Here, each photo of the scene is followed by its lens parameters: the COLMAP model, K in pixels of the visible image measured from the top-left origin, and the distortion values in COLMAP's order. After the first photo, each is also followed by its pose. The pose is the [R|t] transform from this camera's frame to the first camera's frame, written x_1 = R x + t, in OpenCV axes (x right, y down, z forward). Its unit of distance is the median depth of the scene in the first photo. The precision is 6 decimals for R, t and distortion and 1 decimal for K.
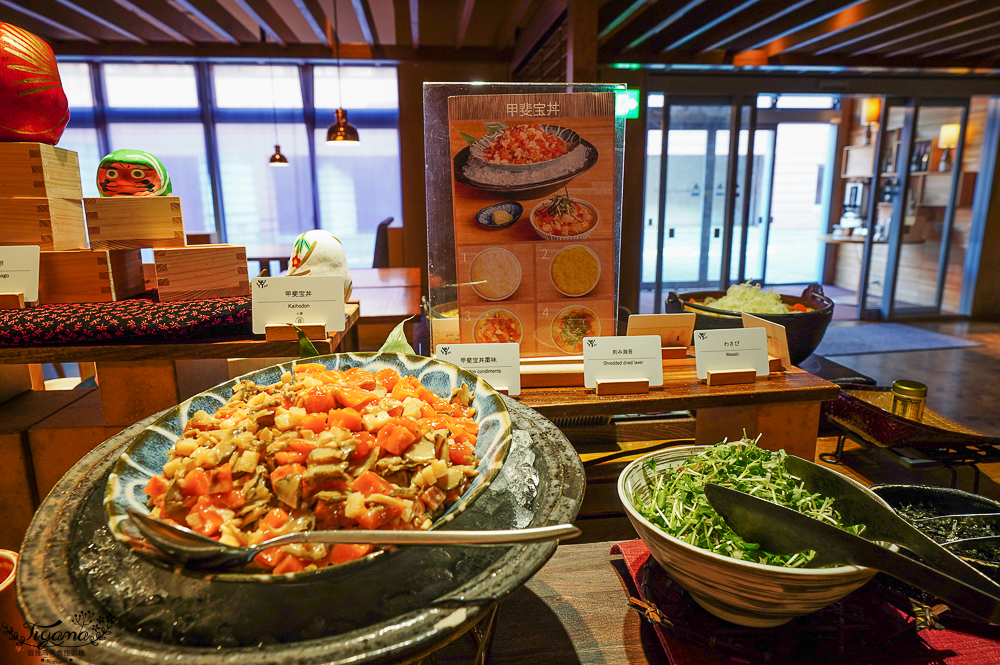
lens RADIAL K [[623.3, 0, 498.5], [0, 623.3, 332.9], [0, 0, 1]] dist [-0.003460, 0.003658]
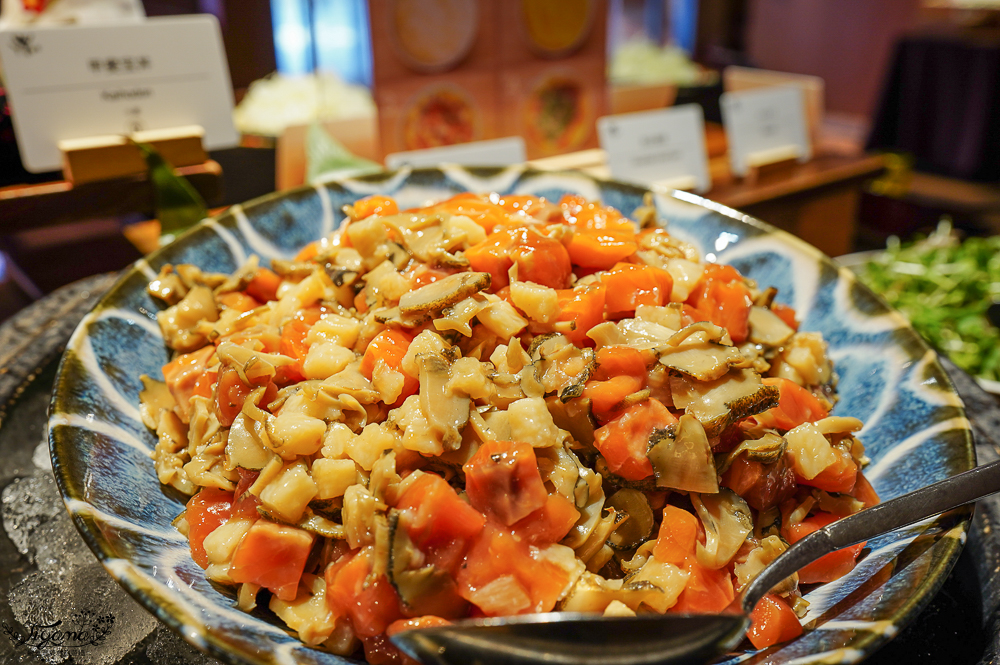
lens RADIAL K [[910.8, 0, 499.2], [0, 910.8, 332.8], [0, 0, 1]] dist [-0.008325, -0.001945]
pose [[0.870720, -0.192285, 0.452629, -0.377396], [0.109712, 0.973147, 0.202359, 0.016581], [-0.479385, -0.126539, 0.868434, 0.286098]]
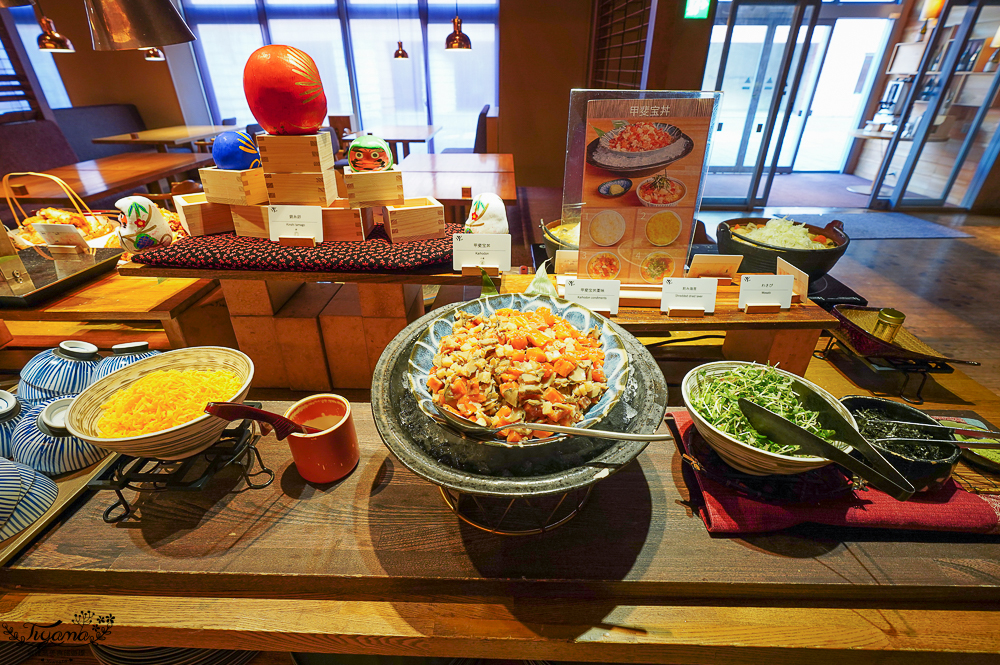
lens RADIAL K [[469.3, 0, 496.0], [0, 469.3, 333.5], [0, 0, 1]] dist [-0.013174, 0.005098]
pose [[0.990999, 0.074133, -0.111472, -0.128248], [-0.038302, 0.954877, 0.294521, -0.182188], [0.128276, -0.287601, 0.949121, -0.152095]]
